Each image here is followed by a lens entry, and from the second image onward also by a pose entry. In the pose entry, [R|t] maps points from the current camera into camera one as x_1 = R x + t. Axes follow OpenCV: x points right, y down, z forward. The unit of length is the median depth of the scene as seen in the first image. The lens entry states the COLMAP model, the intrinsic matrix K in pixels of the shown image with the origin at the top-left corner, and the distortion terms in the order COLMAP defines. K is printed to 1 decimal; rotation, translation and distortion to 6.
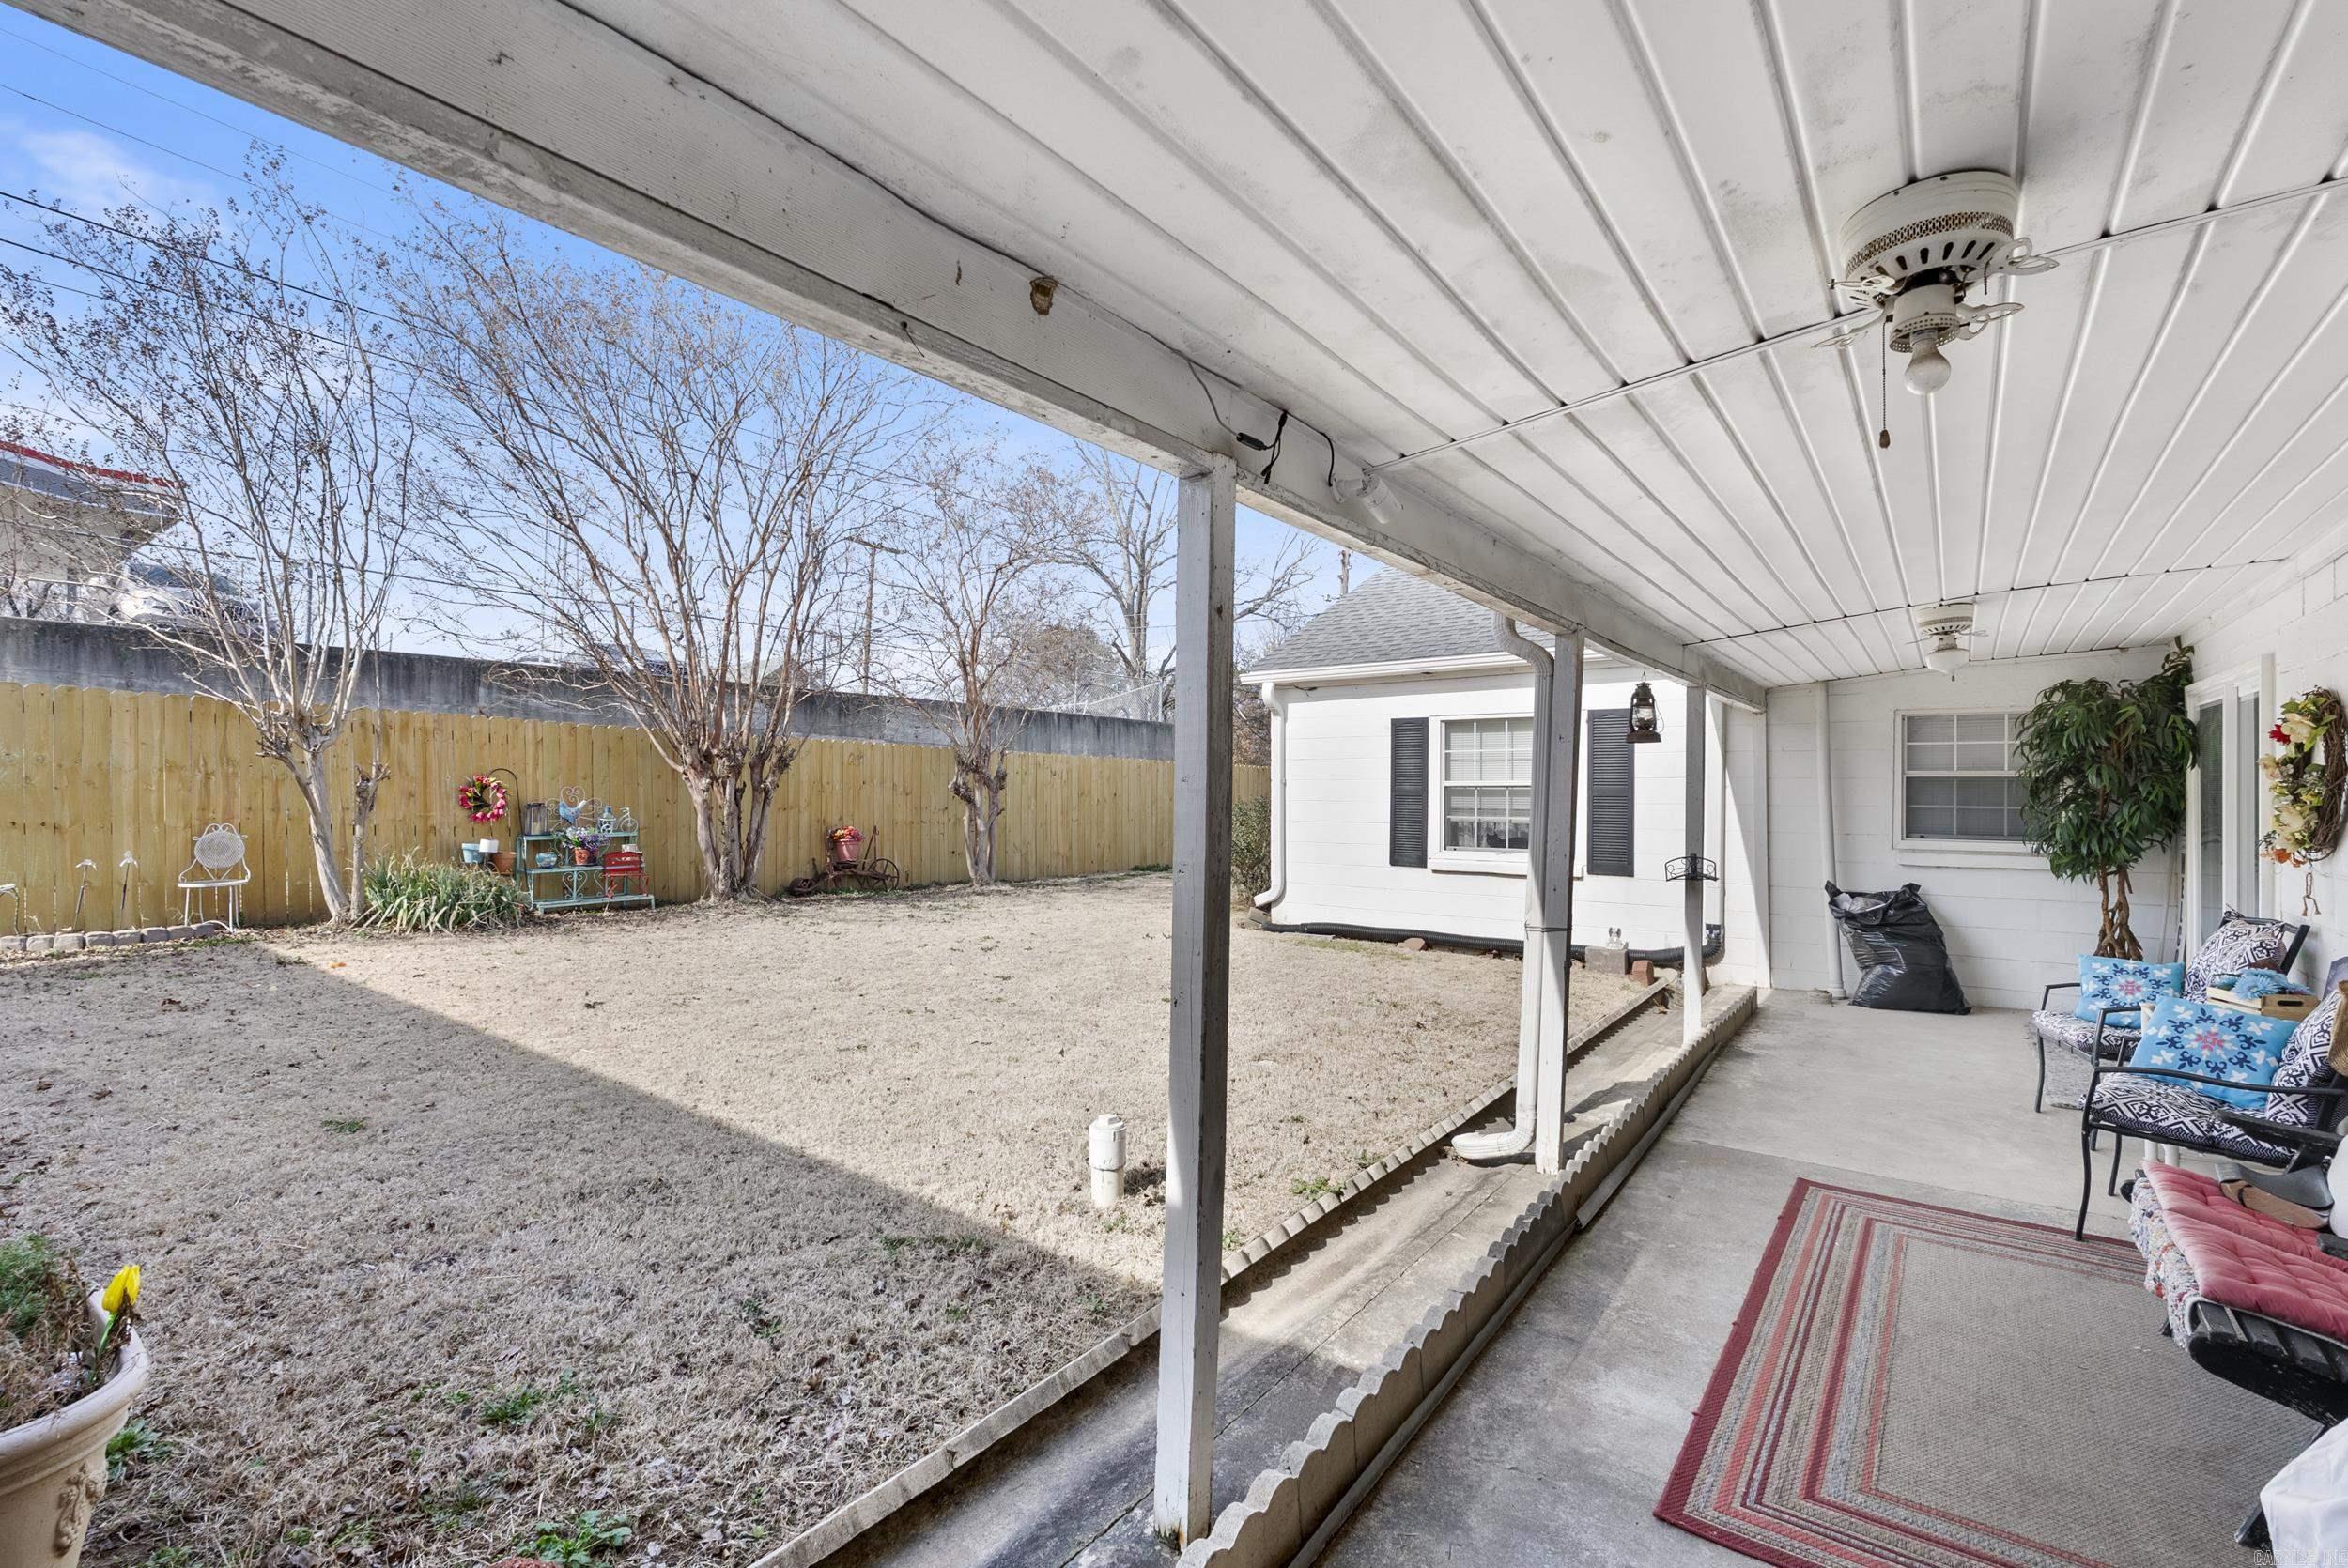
lens RADIAL K [[1041.3, 0, 1172.7], [0, 1041.3, 786.5], [0, 0, 1]] dist [-0.000394, -0.000029]
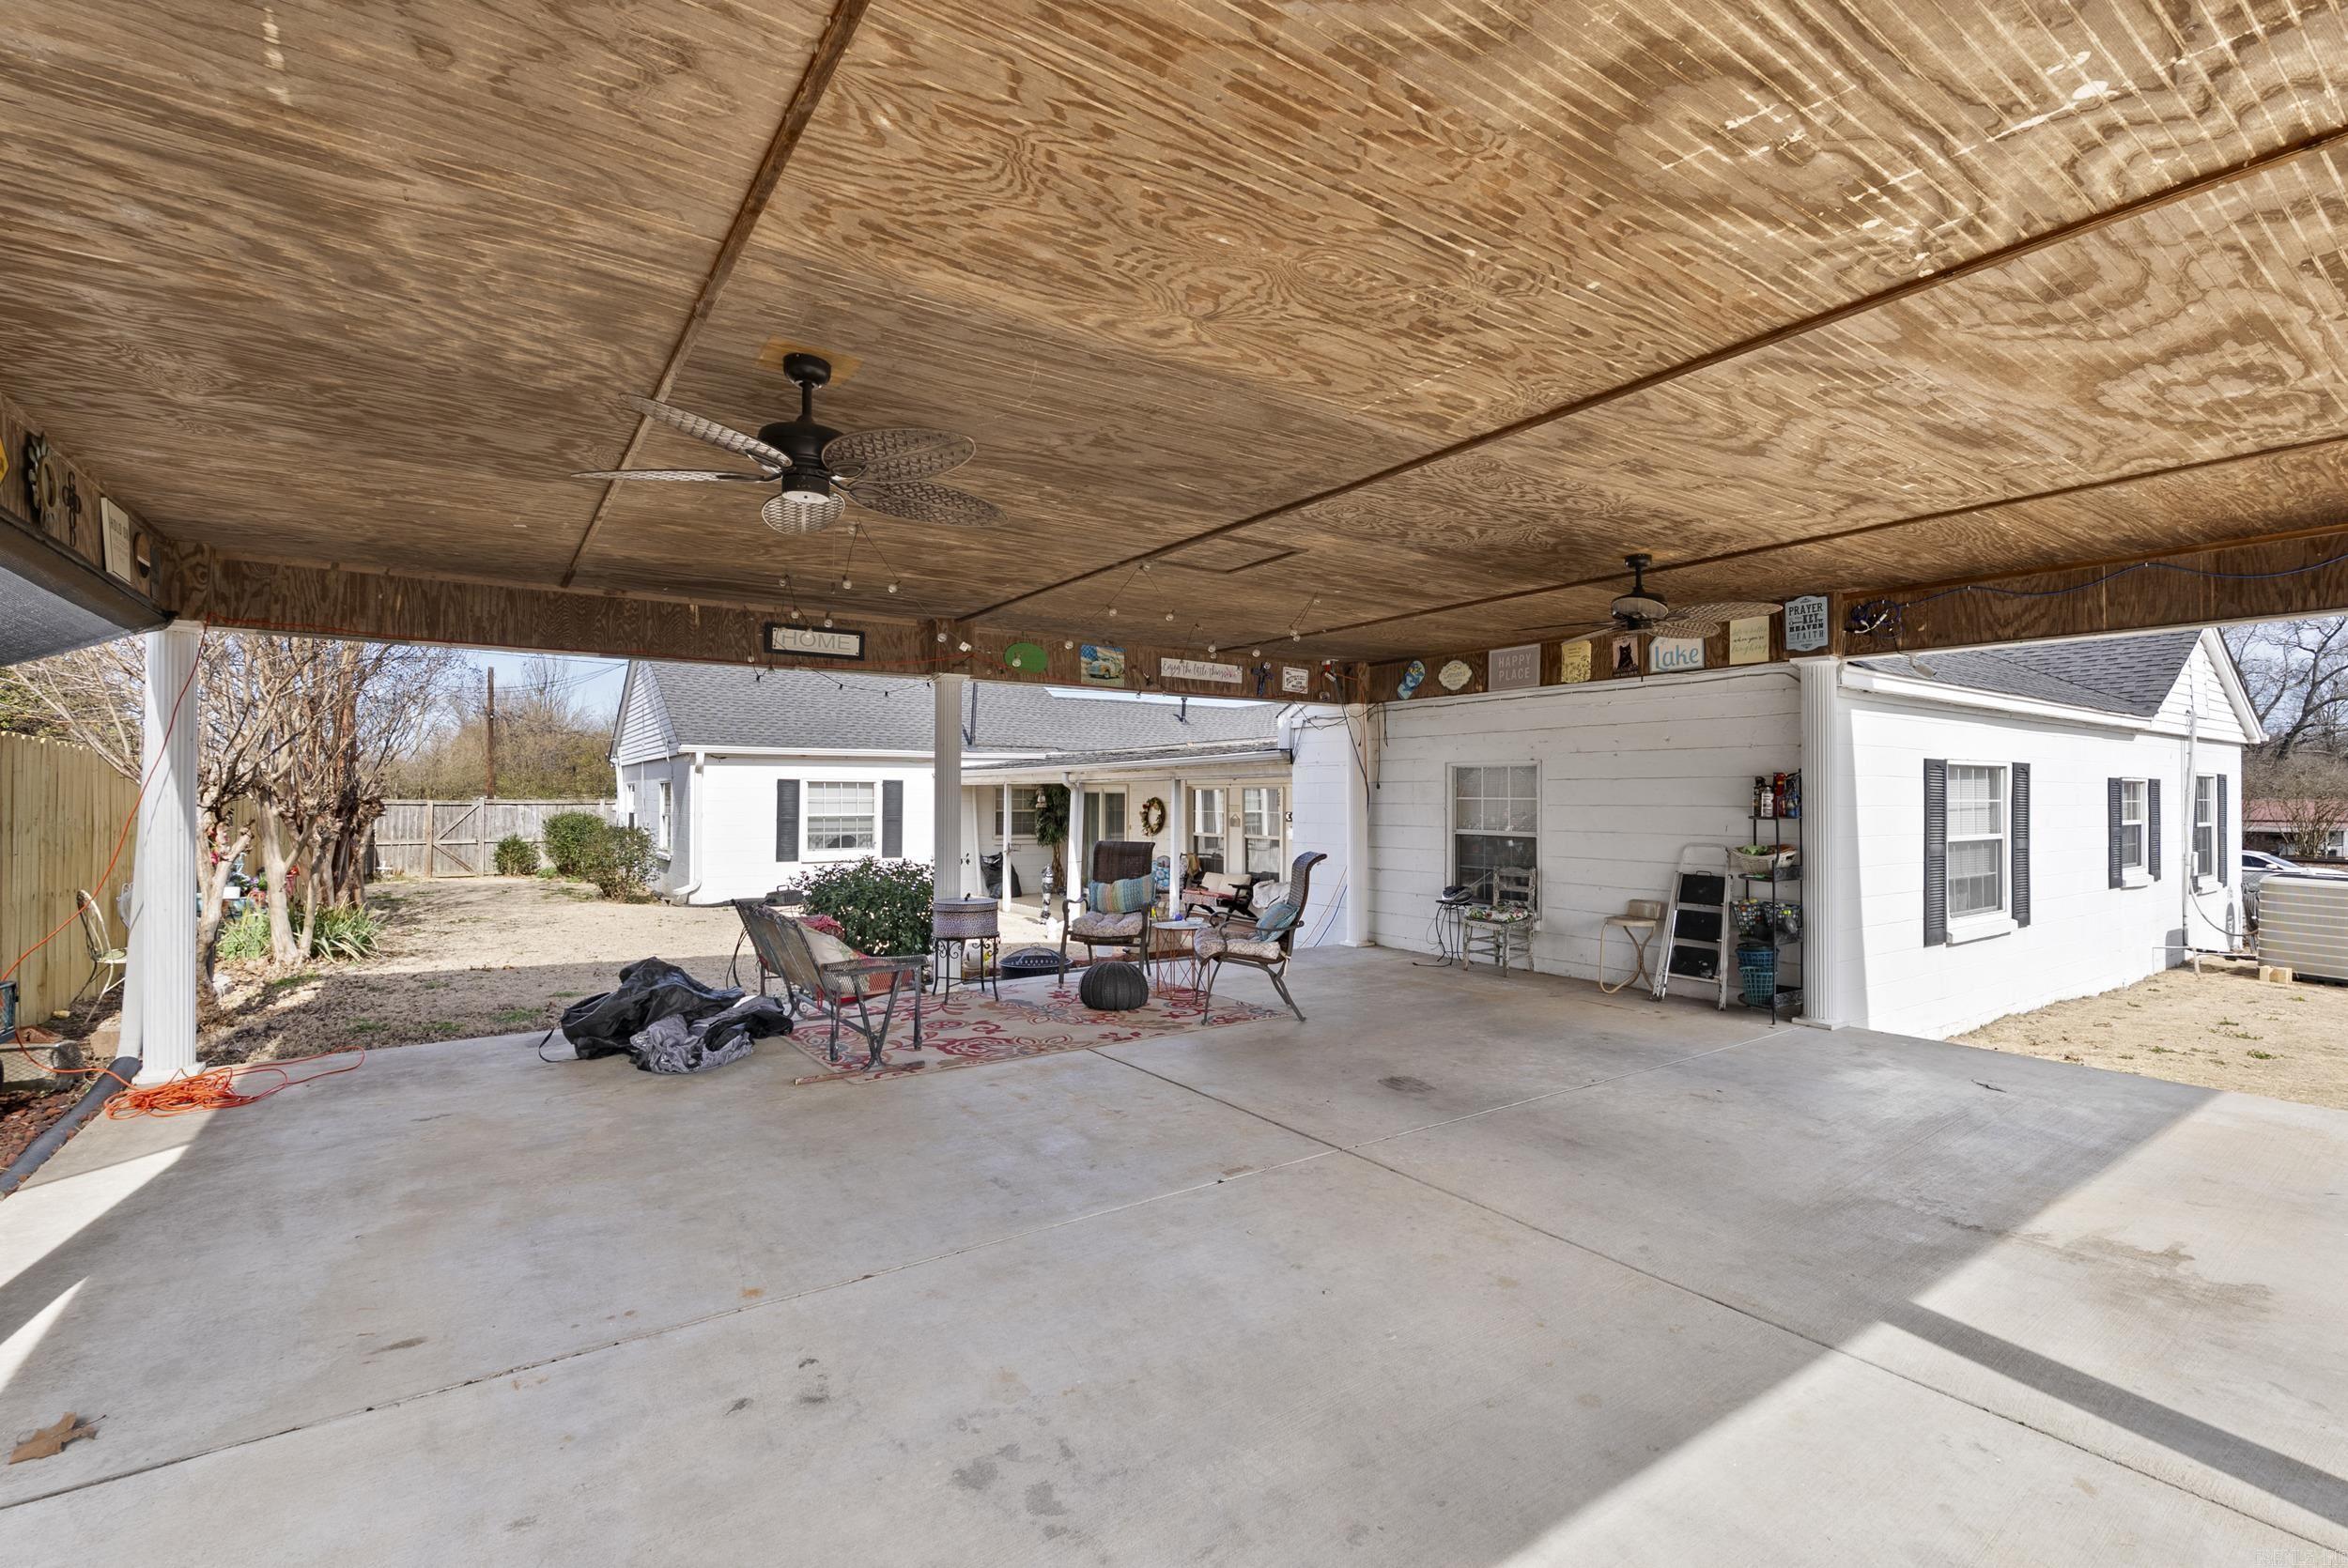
lens RADIAL K [[1041.3, 0, 1173.2], [0, 1041.3, 798.8], [0, 0, 1]] dist [-0.000394, -0.000029]
pose [[0.315635, 0.010134, 0.948827, -1.289895], [-0.001621, 0.999947, -0.010141, -0.014017], [-0.948879, 0.001662, 0.315635, -0.208553]]
